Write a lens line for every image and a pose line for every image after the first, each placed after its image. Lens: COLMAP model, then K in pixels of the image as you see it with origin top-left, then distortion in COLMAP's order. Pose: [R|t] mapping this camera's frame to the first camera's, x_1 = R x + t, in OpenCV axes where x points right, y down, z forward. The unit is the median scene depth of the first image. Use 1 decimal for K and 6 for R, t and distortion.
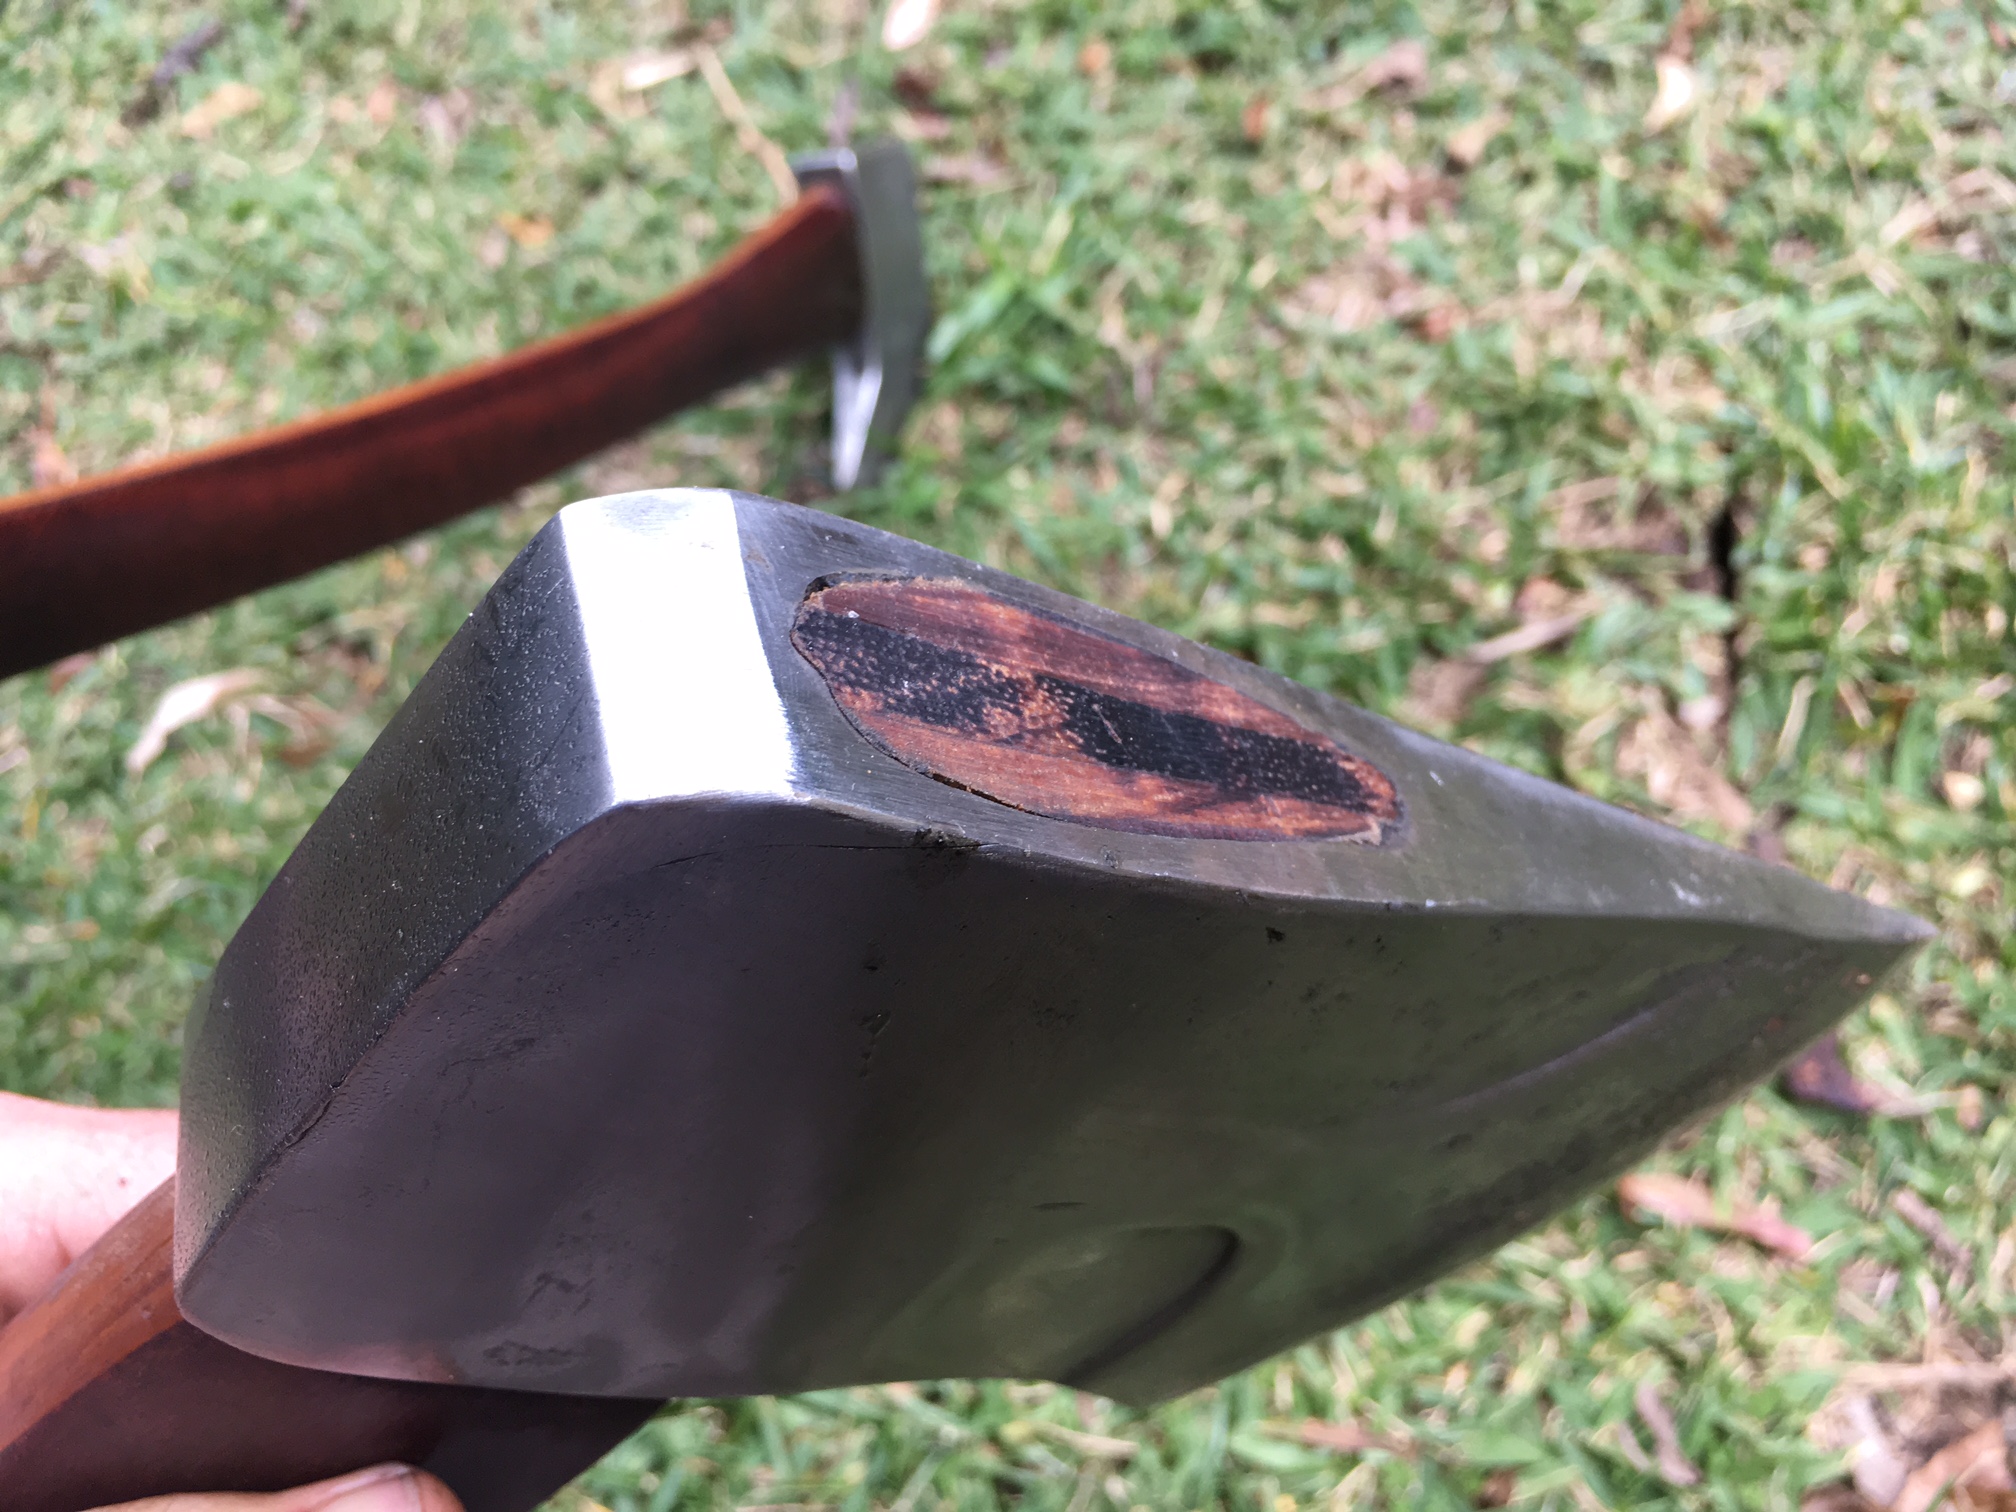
lens RADIAL K [[1705.7, 0, 1020.5], [0, 1705.7, 770.3], [0, 0, 1]] dist [0.044334, -0.108219]
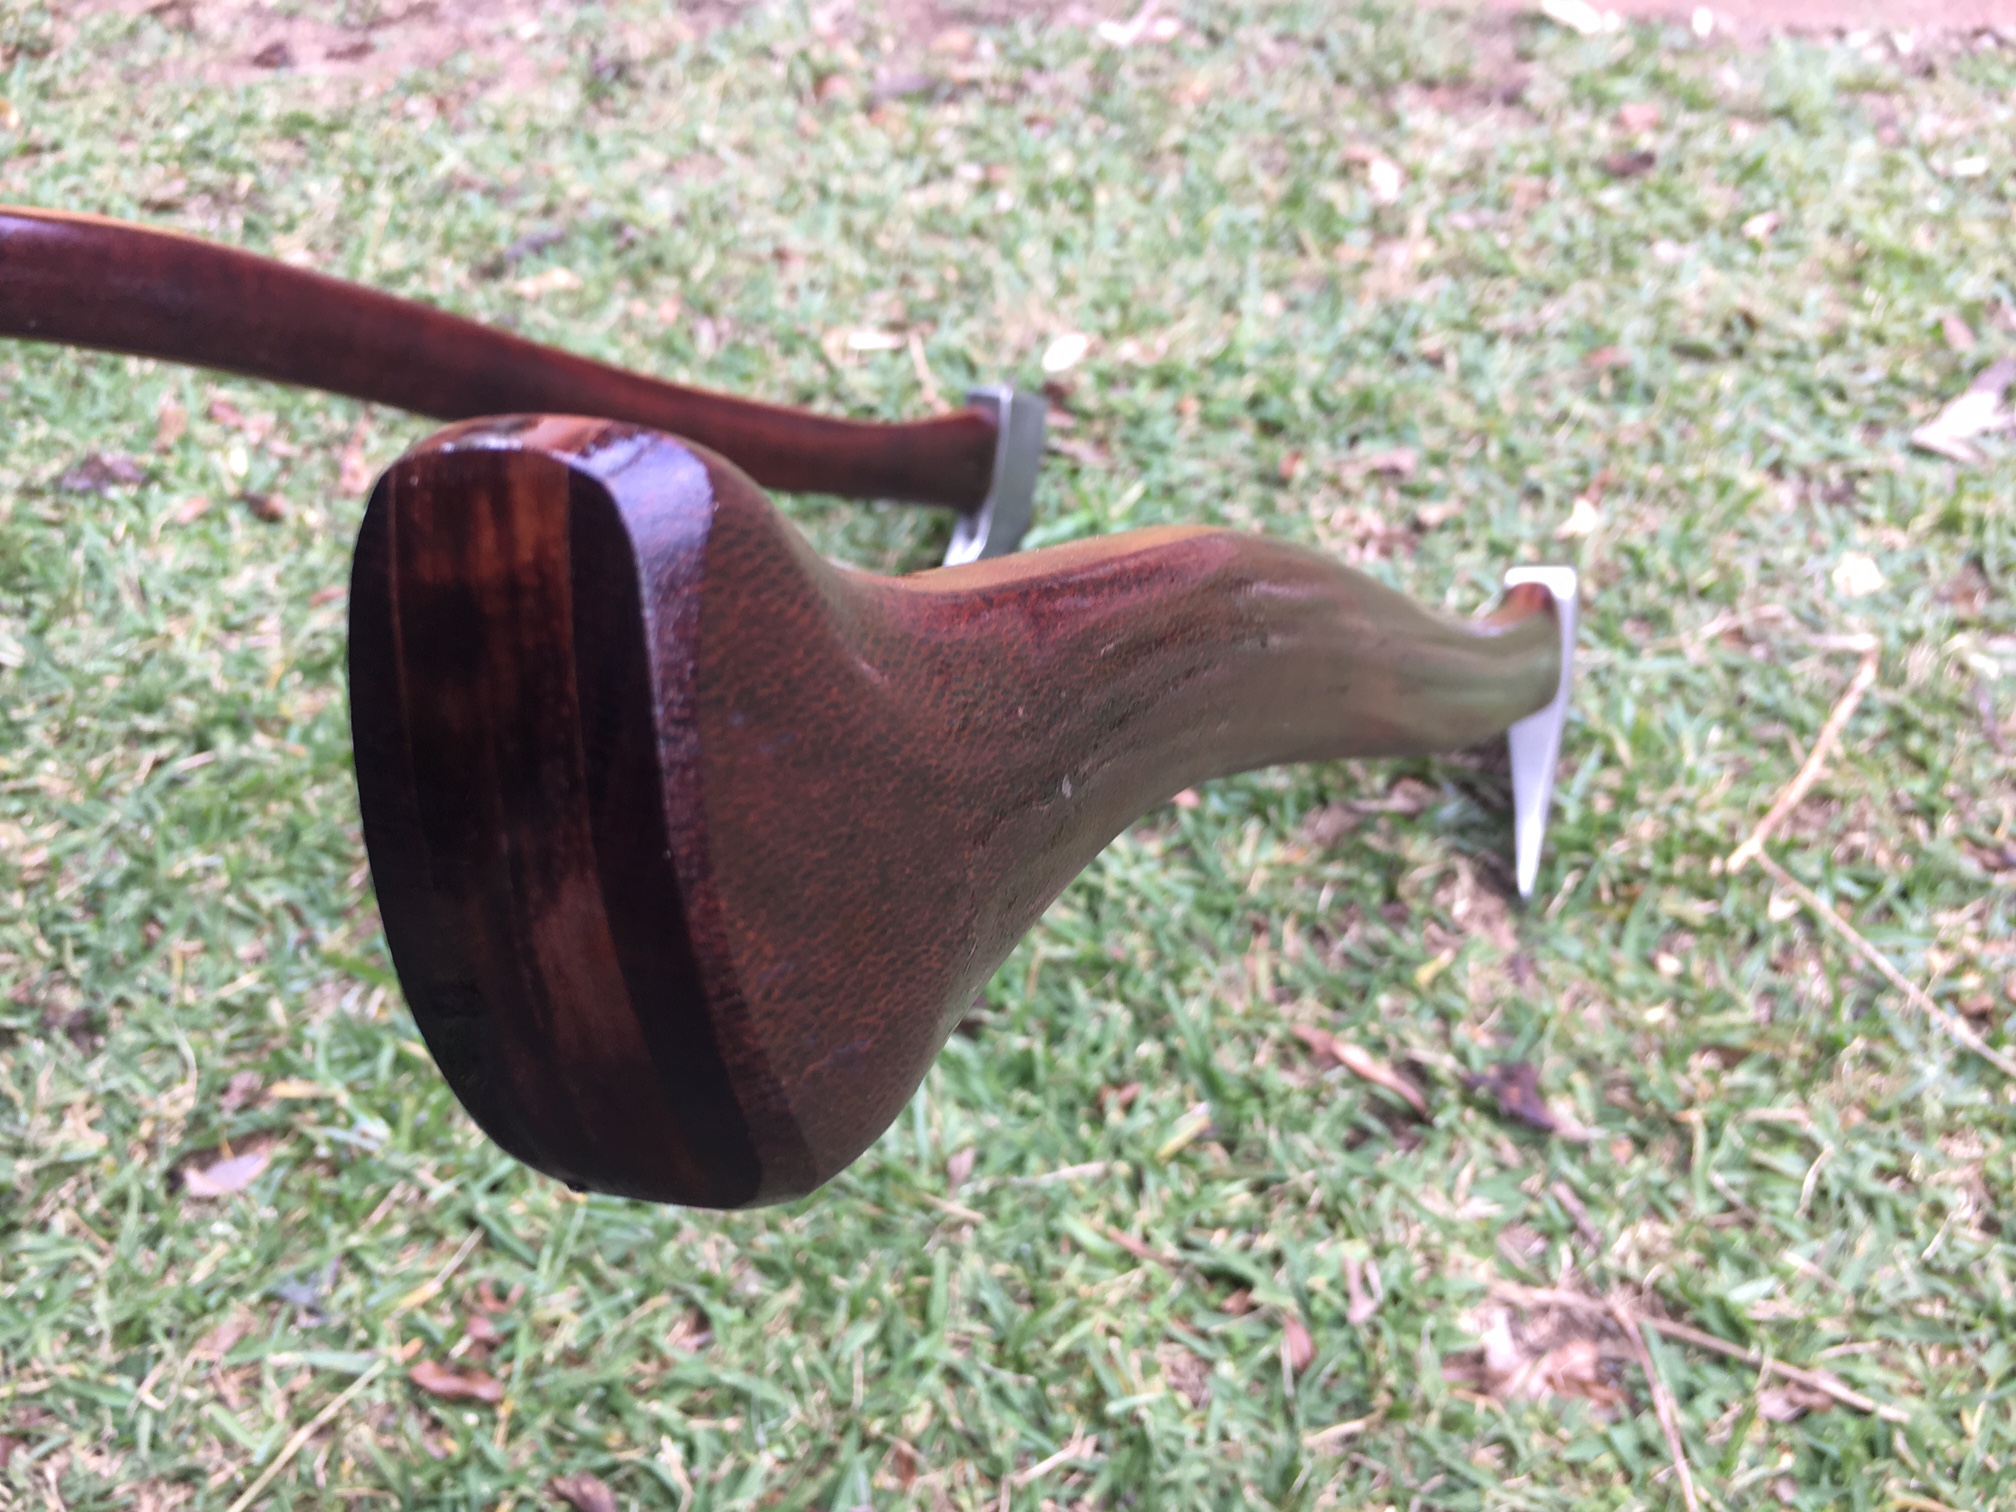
lens RADIAL K [[1705.7, 0, 1006.8], [0, 1705.7, 759.5], [0, 0, 1]] dist [0.044334, -0.108219]
pose [[0.962834, 0.268899, -0.025385, 0.016824], [-0.265857, 0.926949, -0.264736, 0.284820], [-0.047657, 0.261646, 0.963987, -0.281241]]
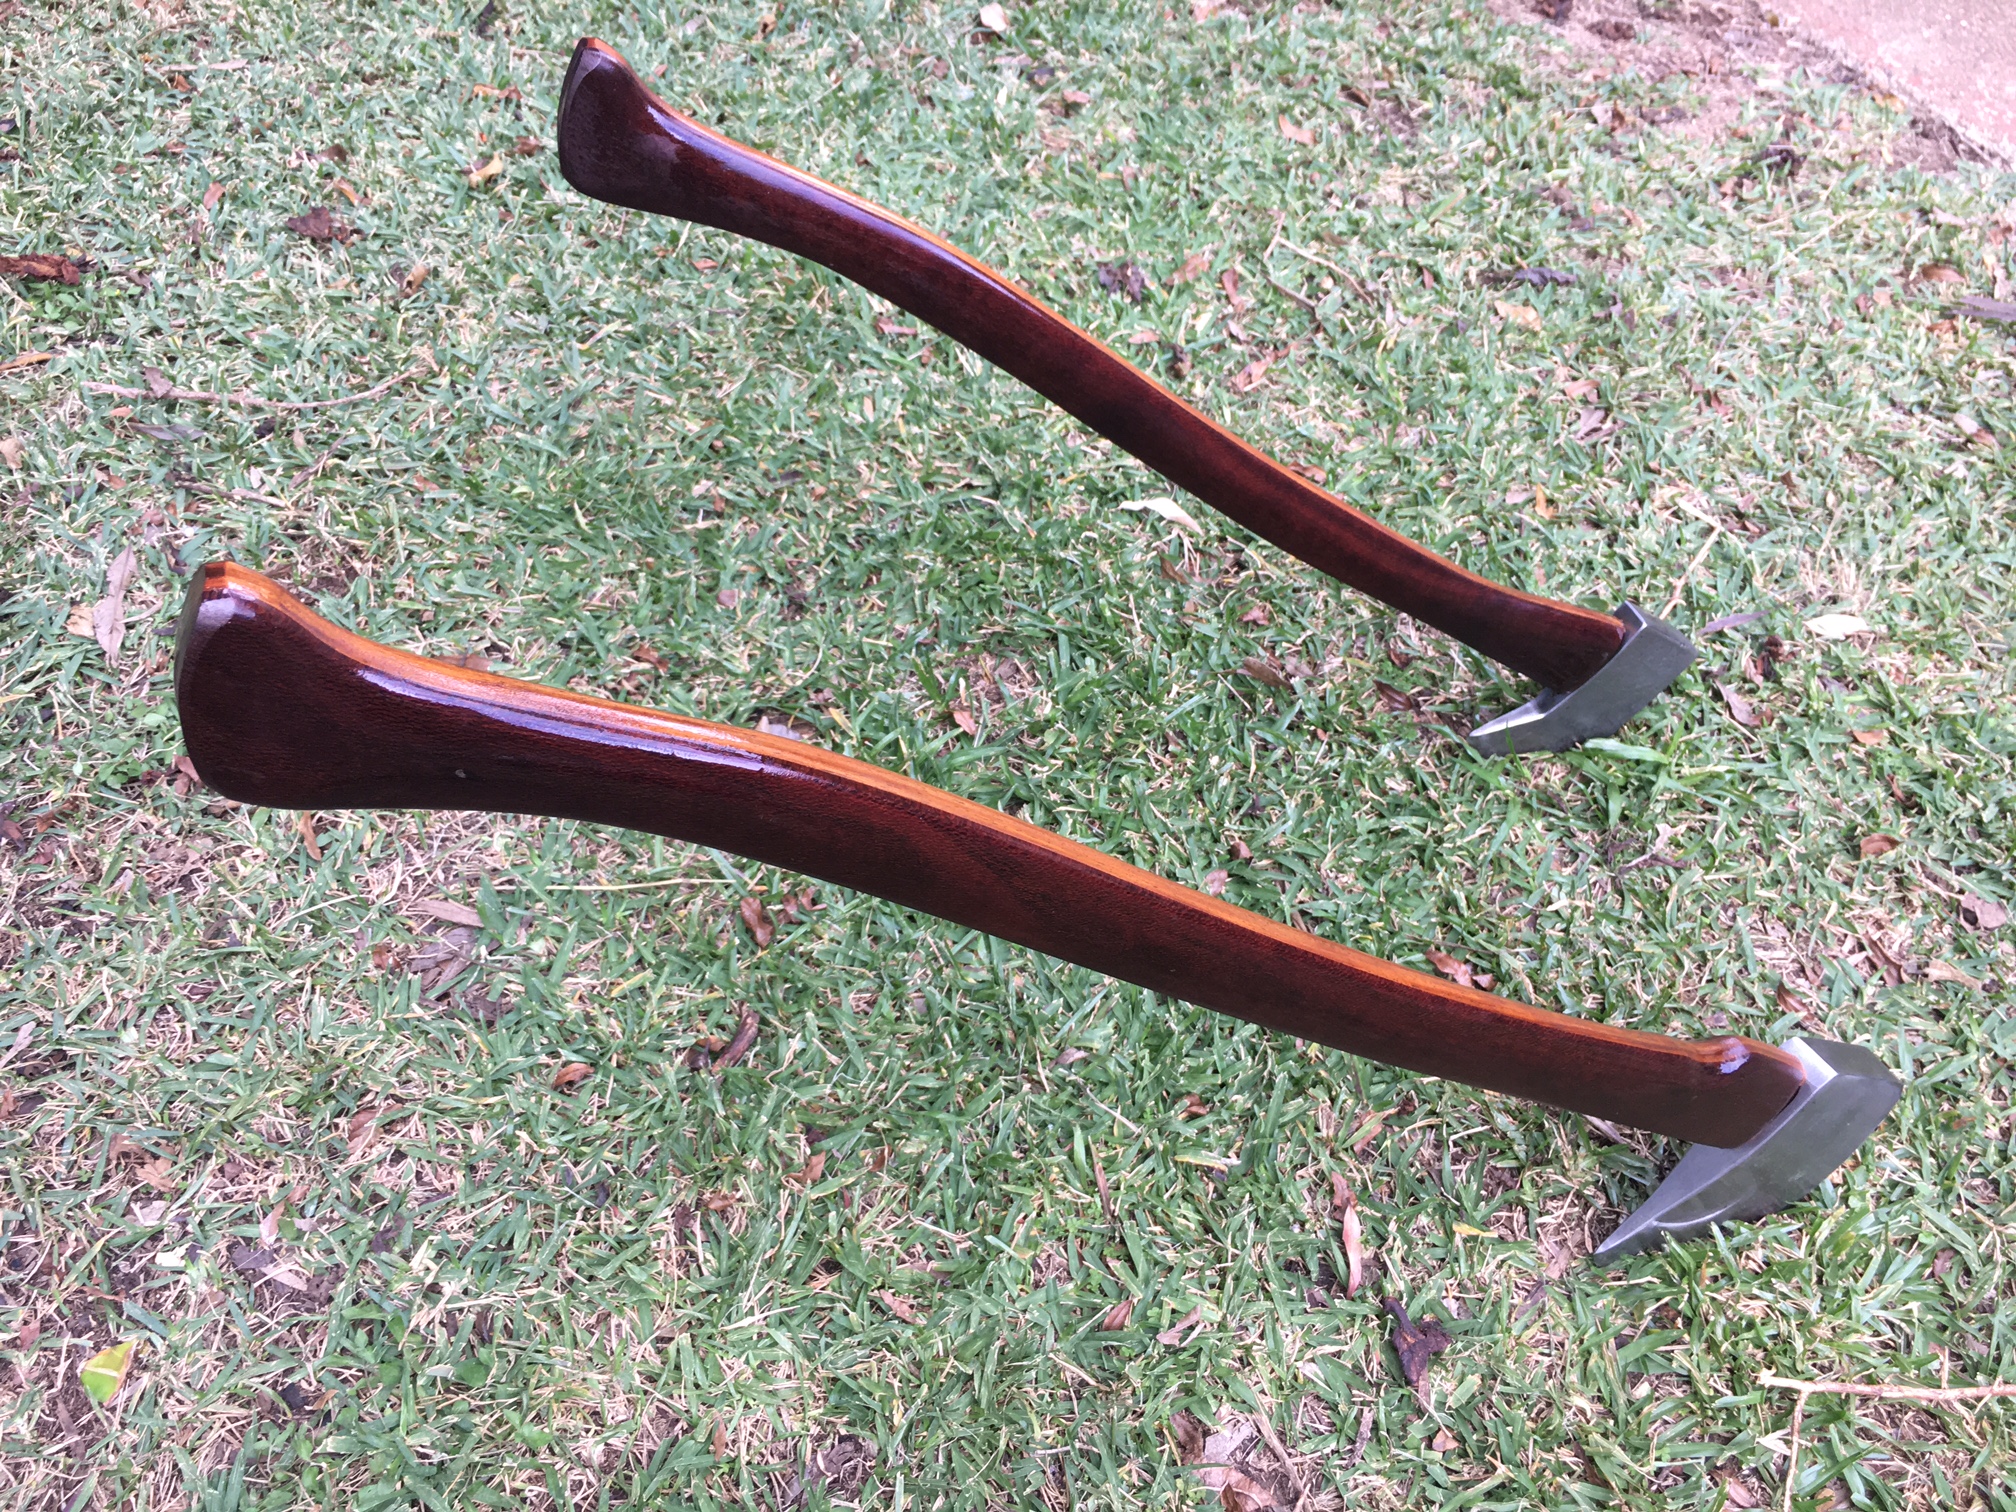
lens RADIAL K [[1705.7, 0, 1001.8], [0, 1705.7, 754.1], [0, 0, 1]] dist [0.044334, -0.108219]
pose [[0.432646, 0.802746, -0.410386, 0.363899], [-0.835118, 0.528346, 0.153067, -0.034122], [0.339700, 0.276497, 0.898974, -0.564416]]
